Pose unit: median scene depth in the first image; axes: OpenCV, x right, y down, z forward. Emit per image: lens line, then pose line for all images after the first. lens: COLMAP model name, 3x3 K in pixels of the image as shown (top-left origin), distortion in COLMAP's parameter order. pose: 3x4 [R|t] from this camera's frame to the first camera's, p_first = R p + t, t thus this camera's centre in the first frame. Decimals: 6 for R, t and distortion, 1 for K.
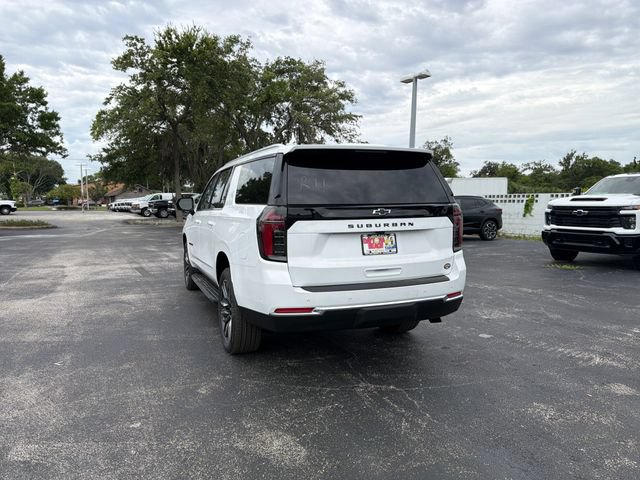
lens RADIAL K [[454.4, 0, 314.7], [0, 454.4, 241.0], [0, 0, 1]] dist [0.026932, -0.032194]
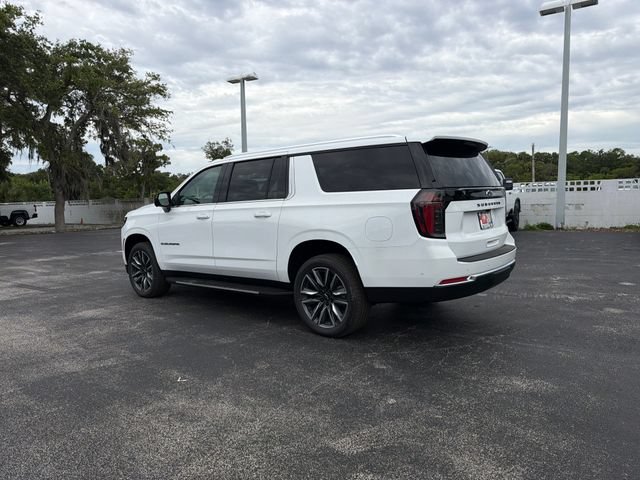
lens RADIAL K [[454.4, 0, 315.5], [0, 454.4, 239.1], [0, 0, 1]] dist [0.026932, -0.032194]
pose [[0.883725, -0.064897, 0.463485, -0.649161], [0.067480, 0.997660, 0.011029, 0.010532], [-0.463116, 0.021529, 0.886036, 0.104735]]
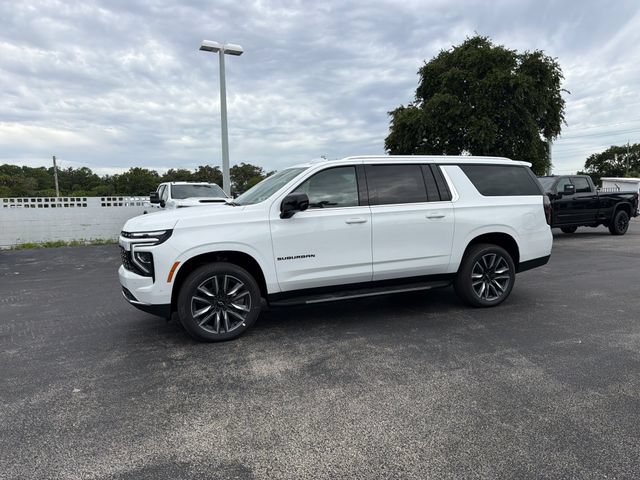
lens RADIAL K [[454.4, 0, 320.3], [0, 454.4, 241.4], [0, 0, 1]] dist [0.026932, -0.032194]
pose [[0.010985, -0.085123, 0.996310, -1.466796], [0.105172, 0.990942, 0.083505, -0.109188], [-0.994393, 0.103867, 0.019838, 1.411216]]
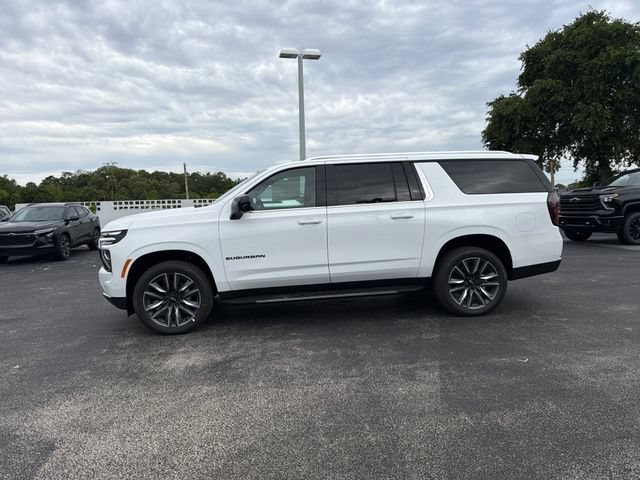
lens RADIAL K [[454.4, 0, 319.2], [0, 454.4, 240.8], [0, 0, 1]] dist [0.026932, -0.032194]
pose [[0.272813, -0.084213, 0.958374, -1.408486], [0.113414, 0.992031, 0.054886, -0.068625], [-0.955359, 0.093720, 0.280190, 1.009798]]
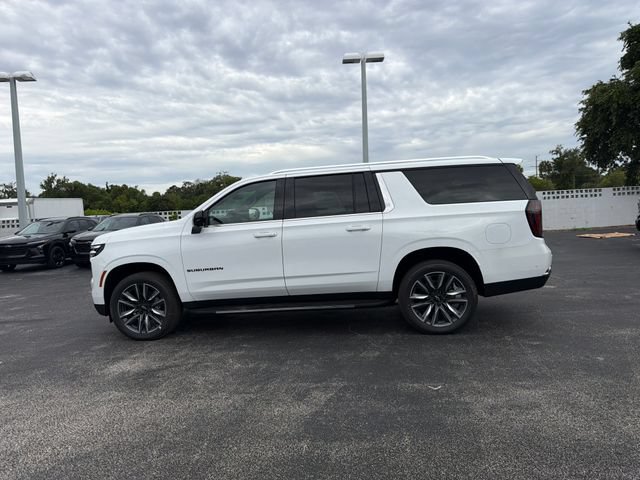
lens RADIAL K [[454.4, 0, 317.9], [0, 454.4, 241.5], [0, 0, 1]] dist [0.026932, -0.032194]
pose [[0.484382, -0.082689, 0.870940, -1.269064], [0.126380, 0.991695, 0.023866, -0.051444], [-0.865680, 0.098509, 0.490809, 0.668787]]
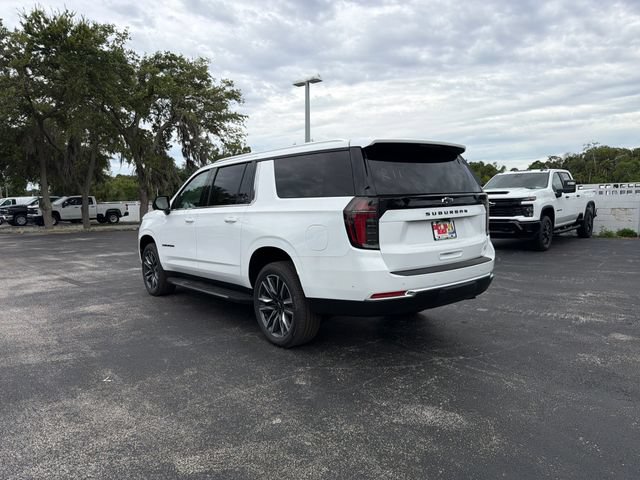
lens RADIAL K [[454.4, 0, 314.8], [0, 454.4, 238.4], [0, 0, 1]] dist [0.026932, -0.032194]
pose [[0.956931, -0.044494, 0.286886, -0.376005], [0.046811, 0.998903, -0.001219, 0.011162], [-0.286517, 0.014596, 0.957964, 0.022340]]
